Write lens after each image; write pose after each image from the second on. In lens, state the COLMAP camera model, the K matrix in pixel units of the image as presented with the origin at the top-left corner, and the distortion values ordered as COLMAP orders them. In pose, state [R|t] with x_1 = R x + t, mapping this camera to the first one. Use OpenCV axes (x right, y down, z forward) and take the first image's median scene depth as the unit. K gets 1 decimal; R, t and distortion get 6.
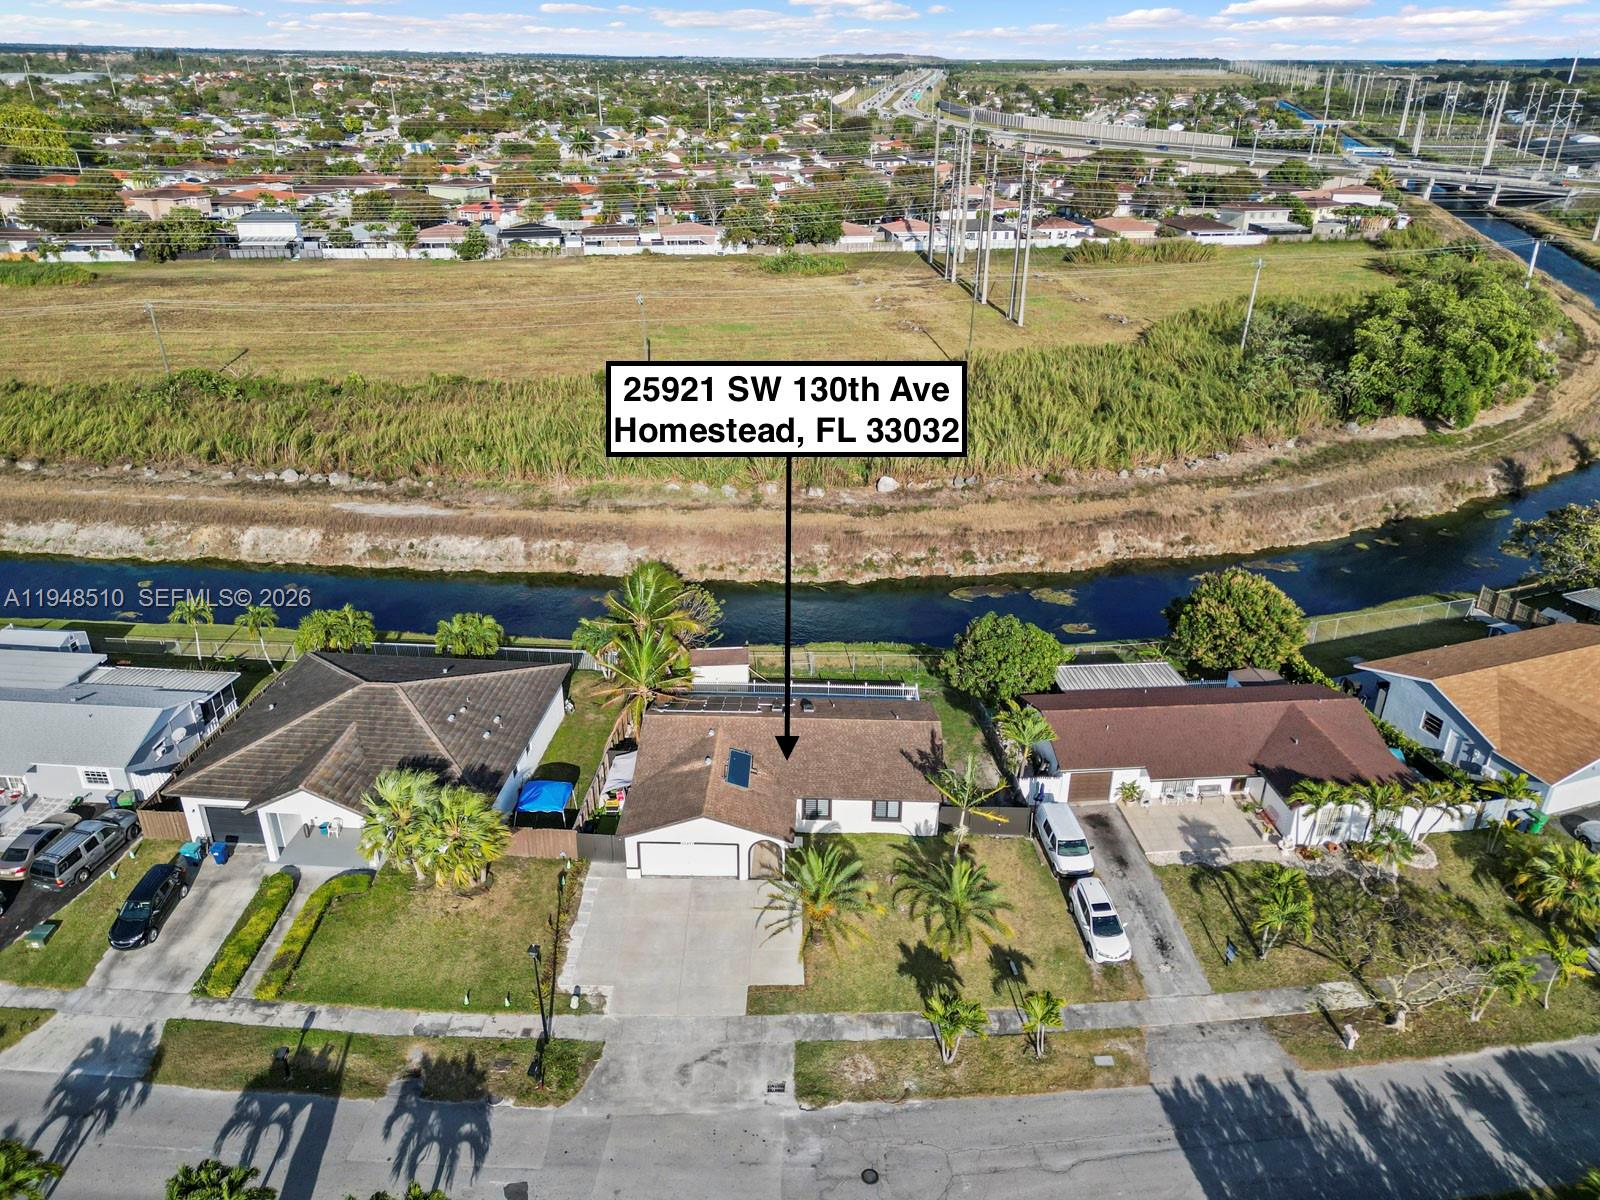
lens RADIAL K [[1123.9, 0, 804.8], [0, 1123.9, 588.4], [0, 0, 1]] dist [0.042433, -0.007154]
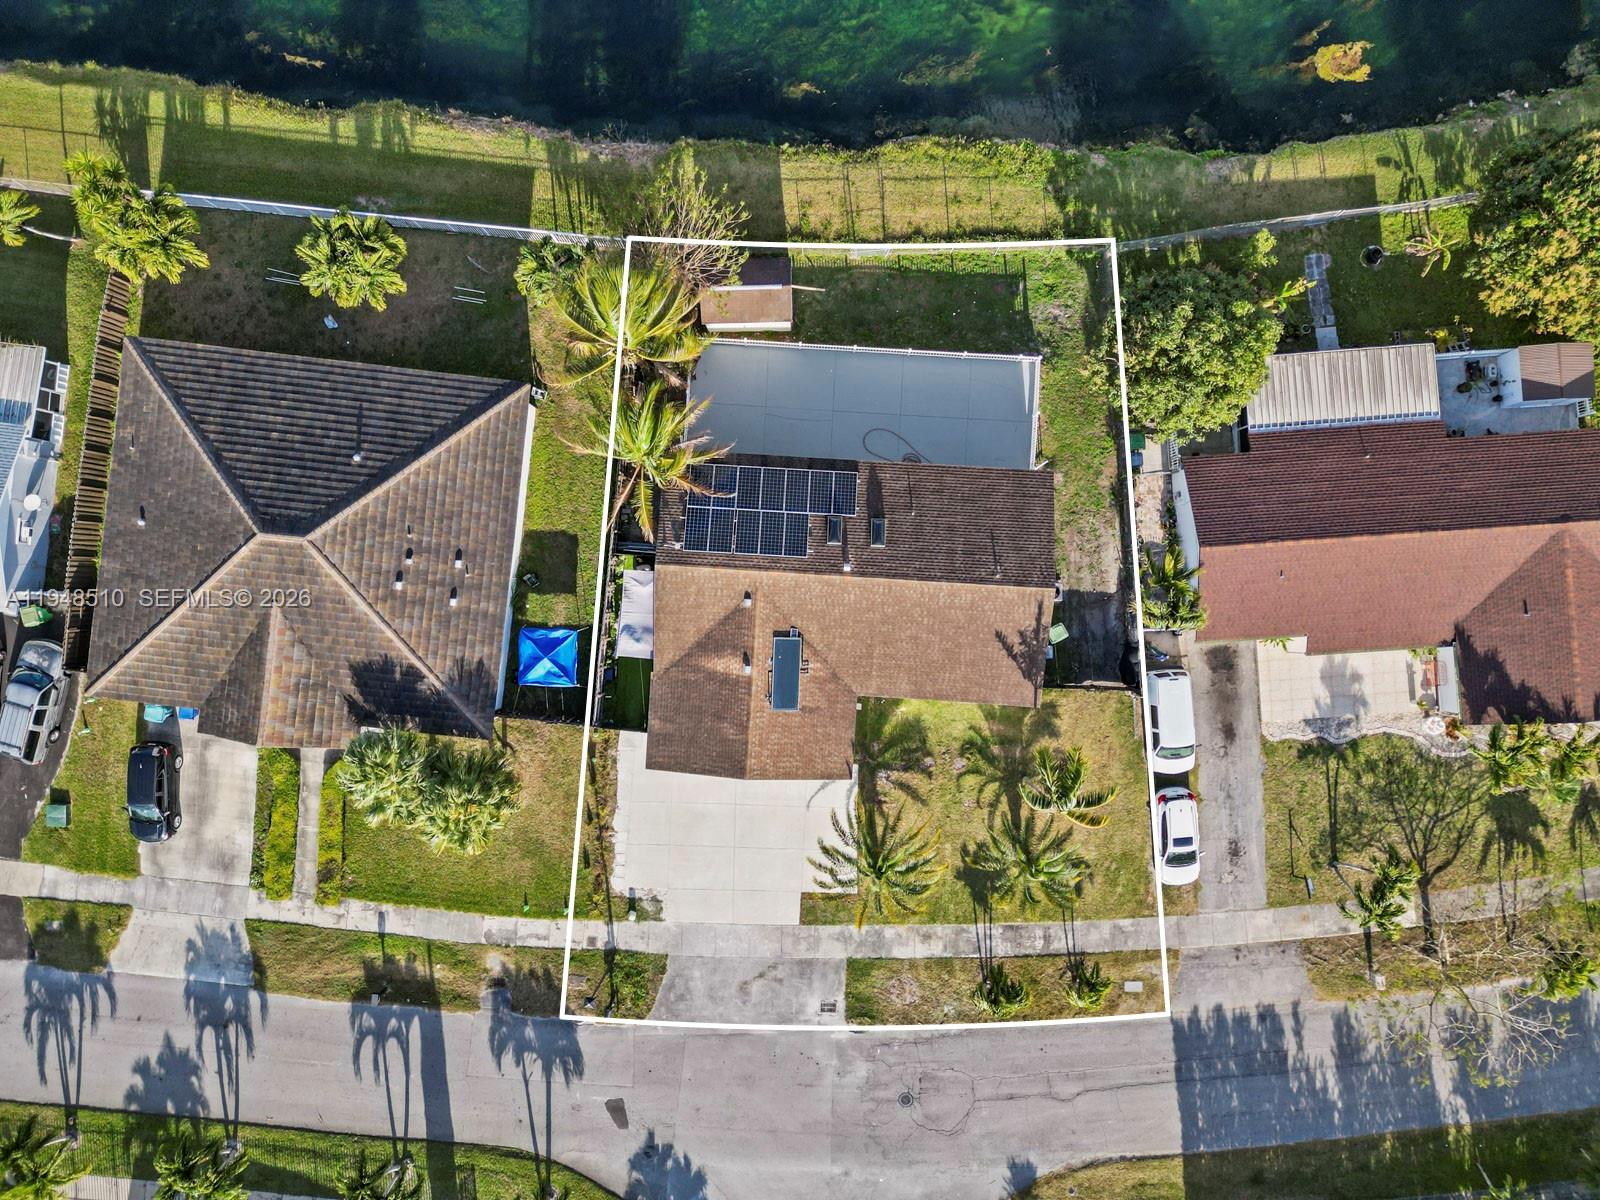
lens RADIAL K [[1123.9, 0, 804.8], [0, 1123.9, 588.4], [0, 0, 1]] dist [0.042433, -0.007154]
pose [[0.999558, 0.028142, -0.009572, -0.047092], [-0.003244, 0.423369, 0.905952, -0.701997], [0.029548, -0.905520, 0.423273, 0.861920]]
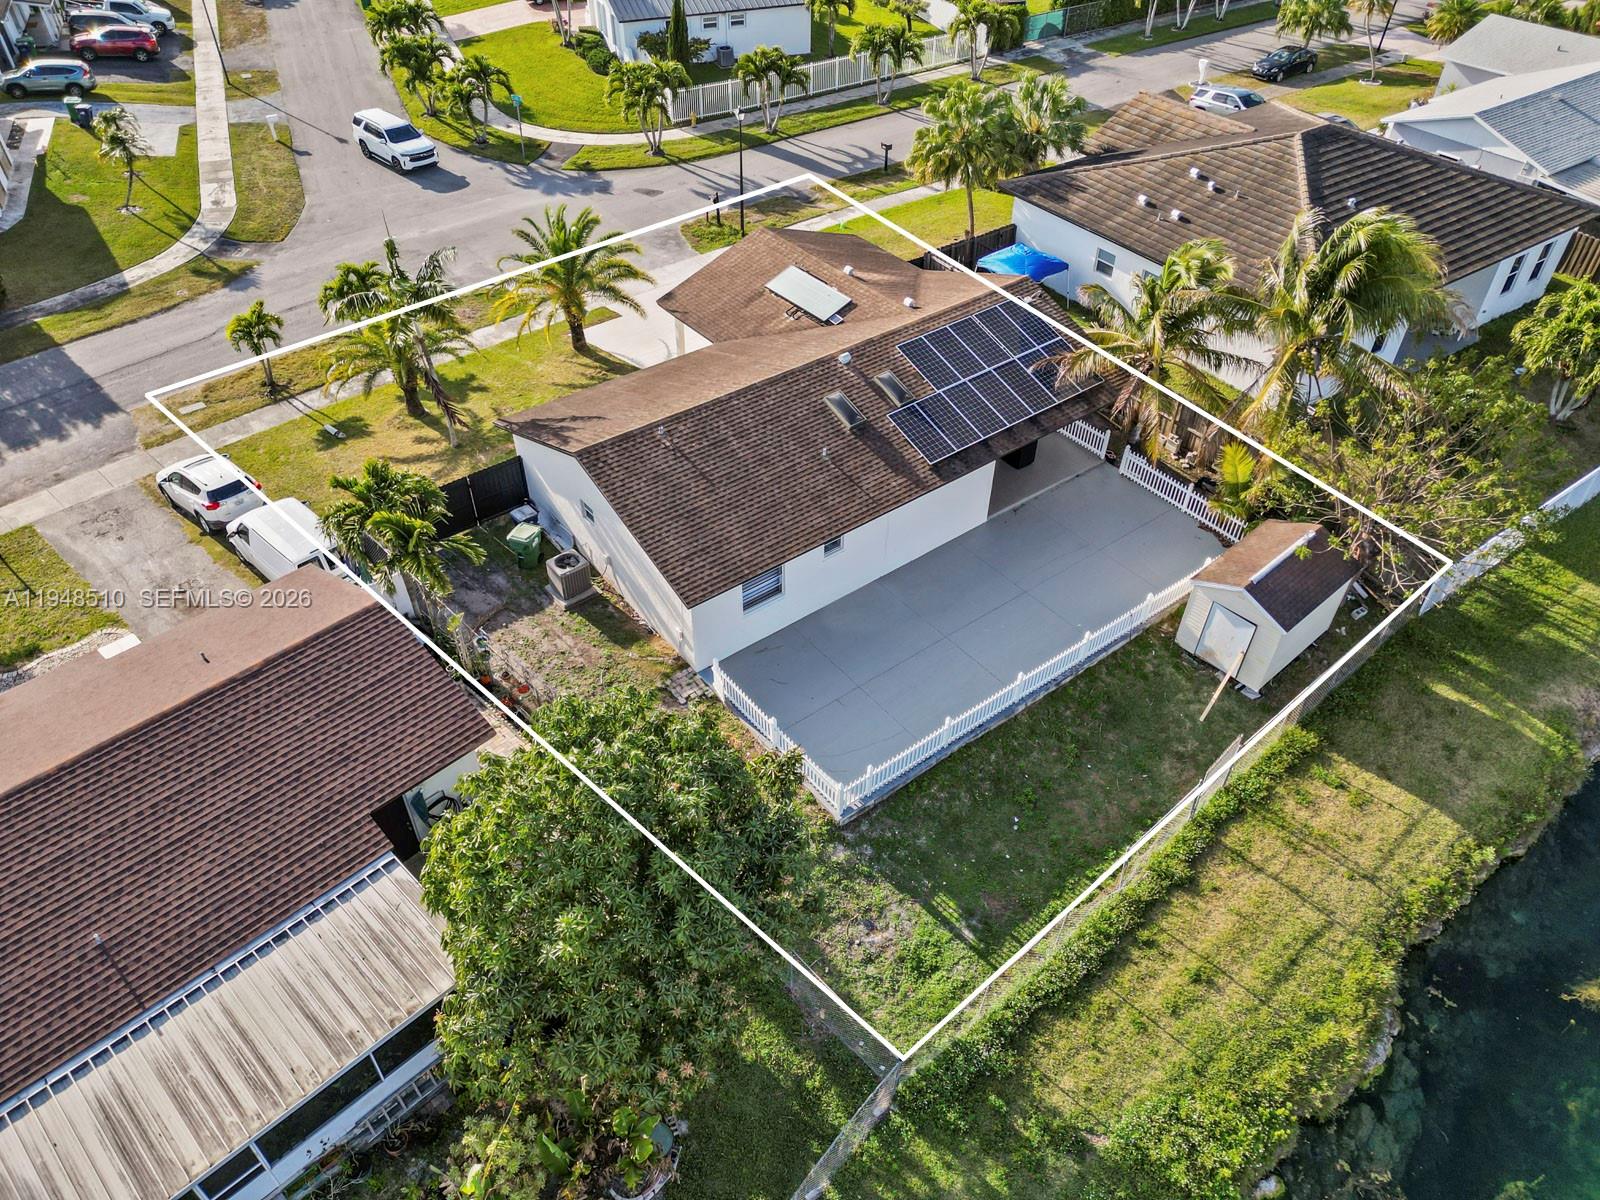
lens RADIAL K [[1123.9, 0, 804.8], [0, 1123.9, 588.4], [0, 0, 1]] dist [0.042433, -0.007154]
pose [[-0.769681, 0.412332, -0.487416, 0.374876], [-0.281153, 0.466528, 0.838632, -0.338025], [0.573188, 0.782518, -0.243149, 1.532053]]
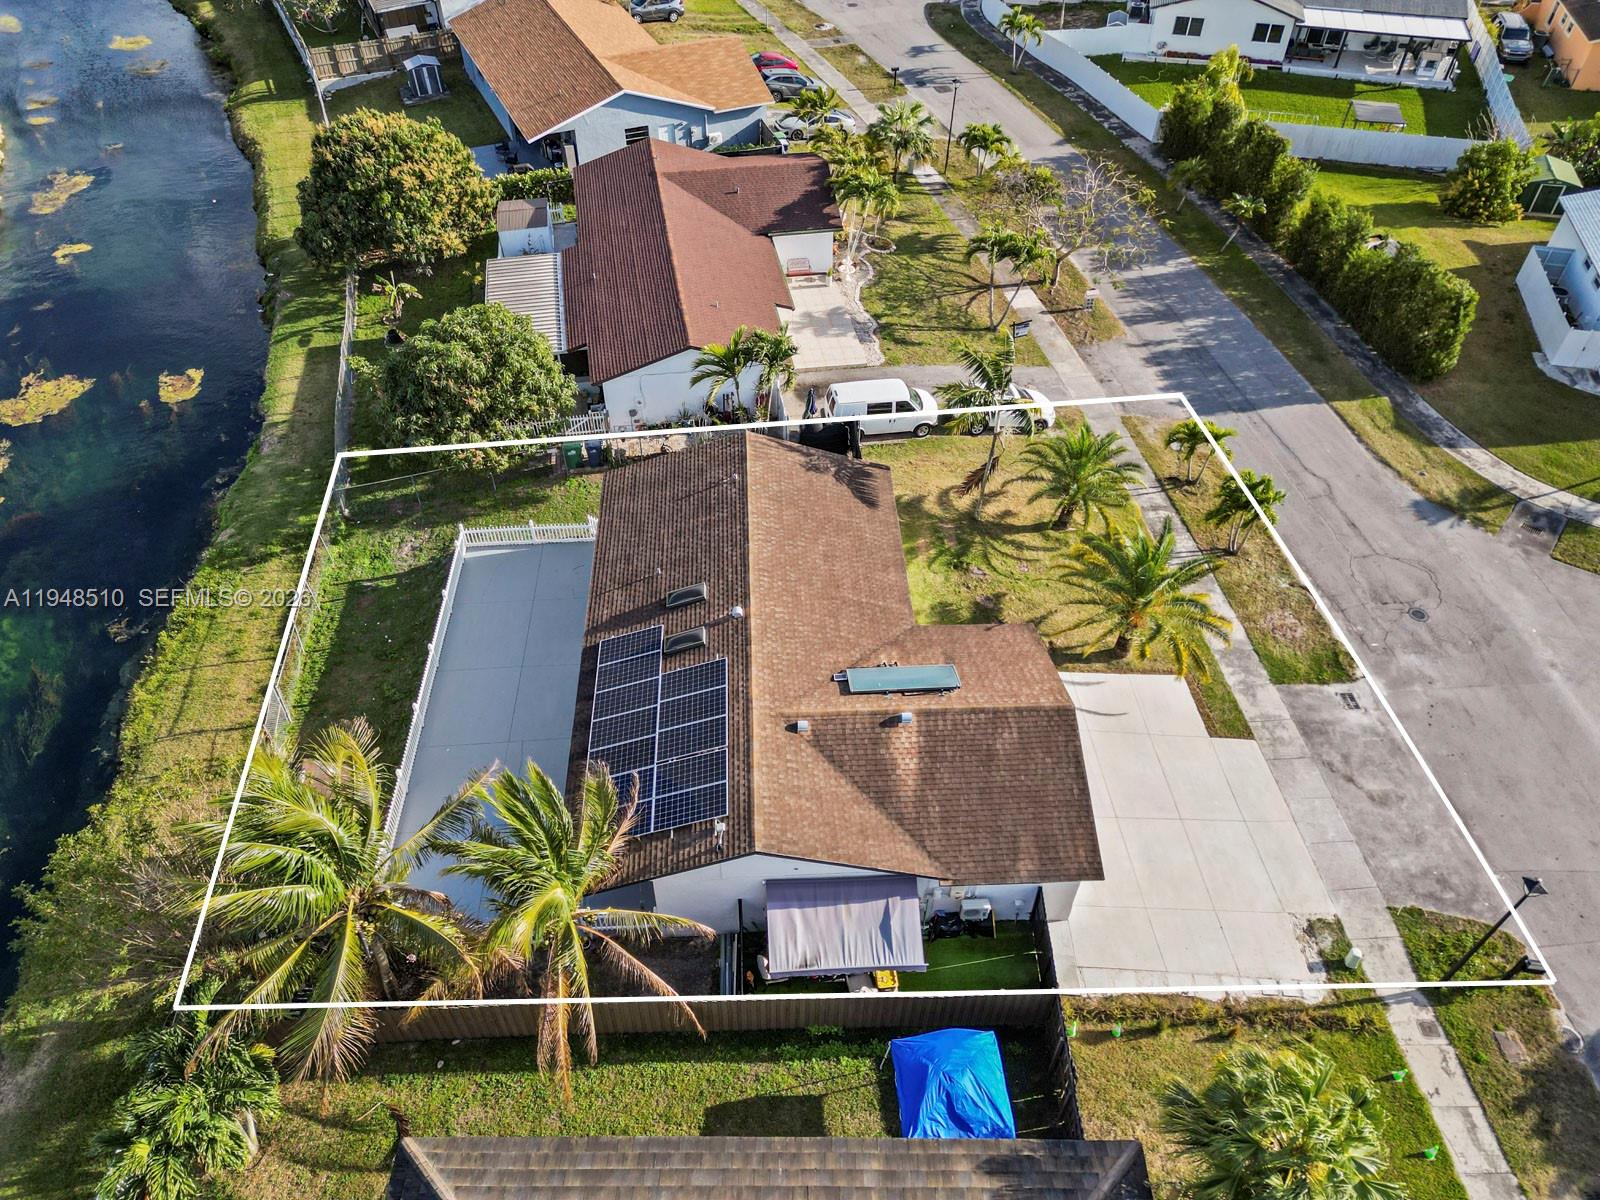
lens RADIAL K [[1123.9, 0, 804.8], [0, 1123.9, 588.4], [0, 0, 1]] dist [0.042433, -0.007154]
pose [[-0.081590, -0.708282, 0.701198, -0.477143], [0.407987, 0.618162, 0.671880, -0.289852], [-0.909335, 0.340899, 0.238534, 1.080765]]
